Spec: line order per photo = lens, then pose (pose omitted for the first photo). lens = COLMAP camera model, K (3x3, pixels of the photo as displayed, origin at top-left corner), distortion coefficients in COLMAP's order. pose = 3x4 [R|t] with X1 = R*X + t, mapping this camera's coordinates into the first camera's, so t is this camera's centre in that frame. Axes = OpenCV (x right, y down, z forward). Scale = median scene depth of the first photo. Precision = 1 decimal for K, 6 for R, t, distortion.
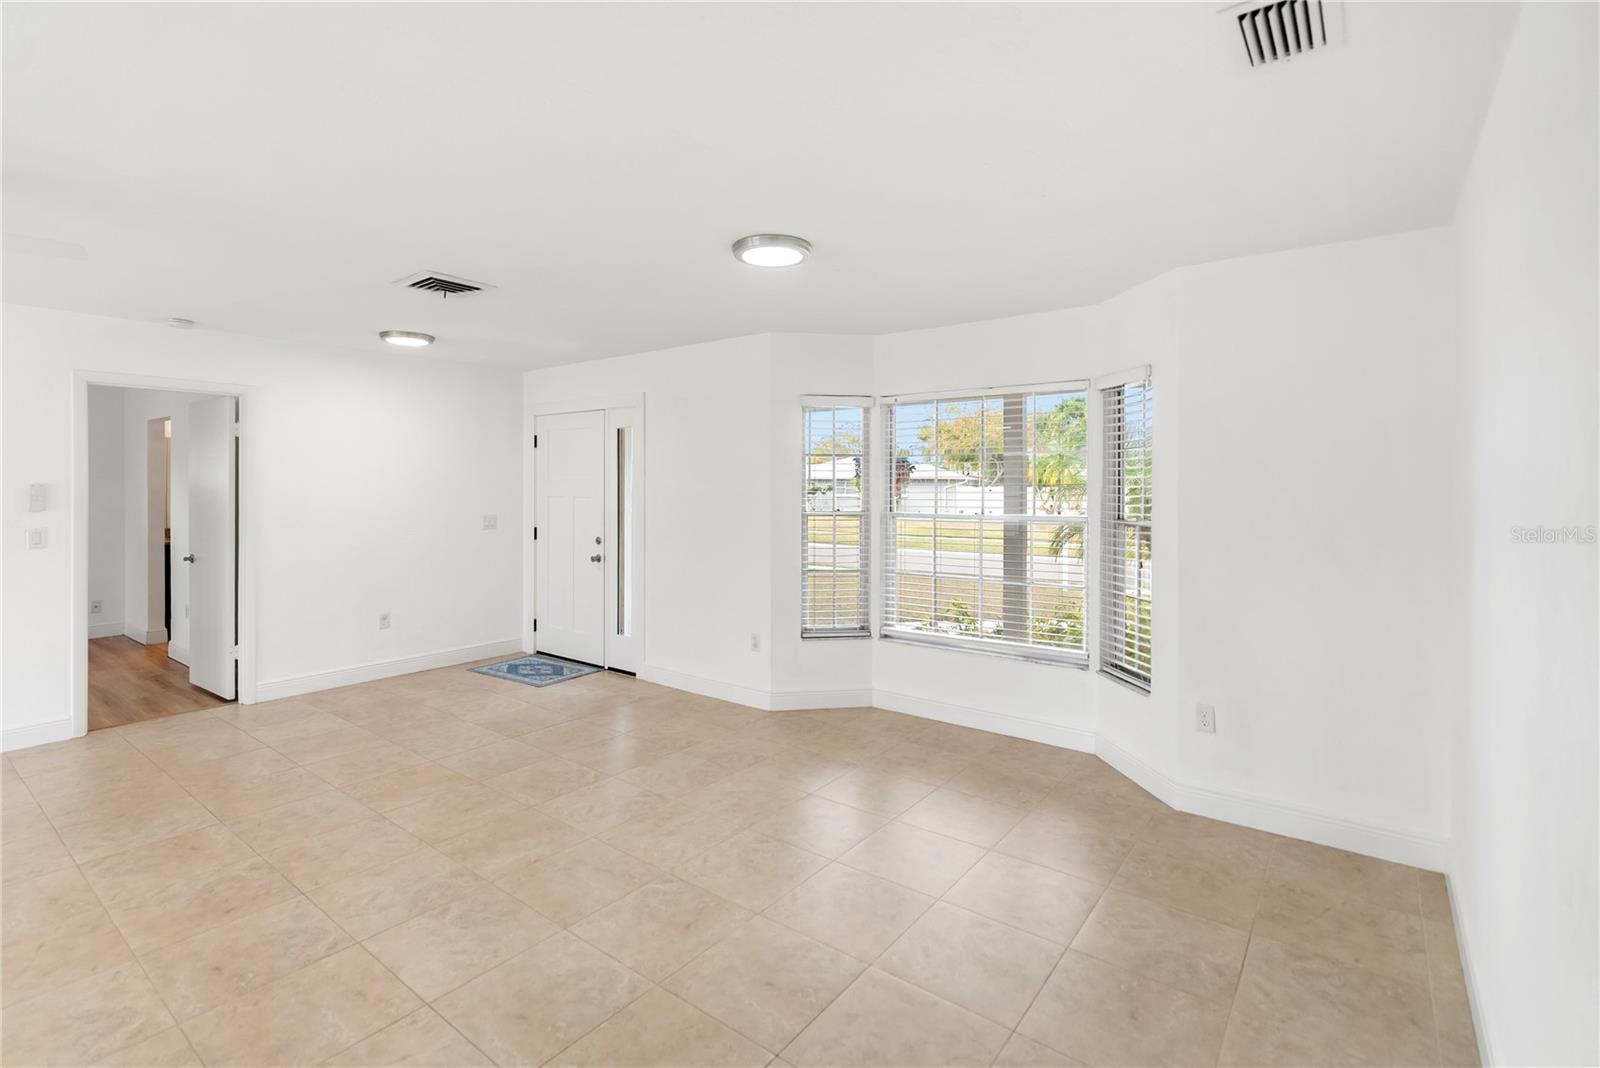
lens RADIAL K [[736.8, 0, 789.0], [0, 736.8, 474.4], [0, 0, 1]] dist [-0.007901, 0.002632]
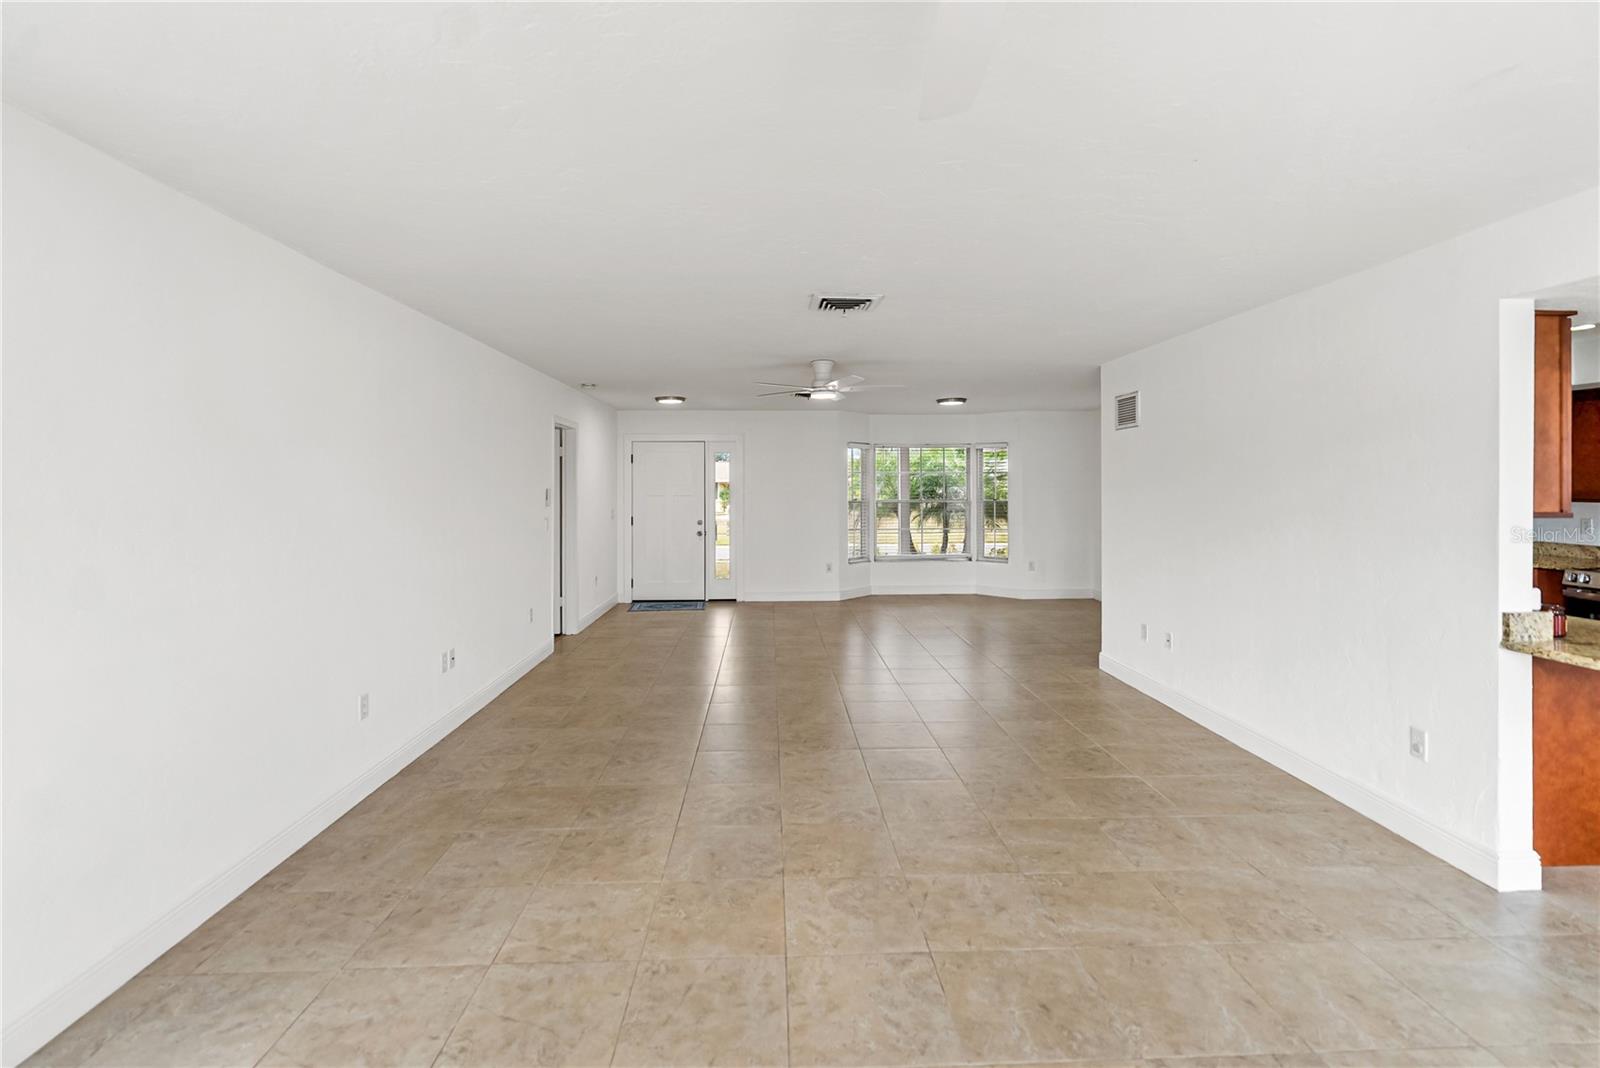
lens RADIAL K [[736.8, 0, 794.1], [0, 736.8, 488.9], [0, 0, 1]] dist [-0.007901, 0.002632]
pose [[0.766575, -0.003744, 0.642144, -1.949178], [-0.005726, 0.999903, 0.012665, -0.008869], [-0.642129, -0.013386, 0.766479, -0.623706]]
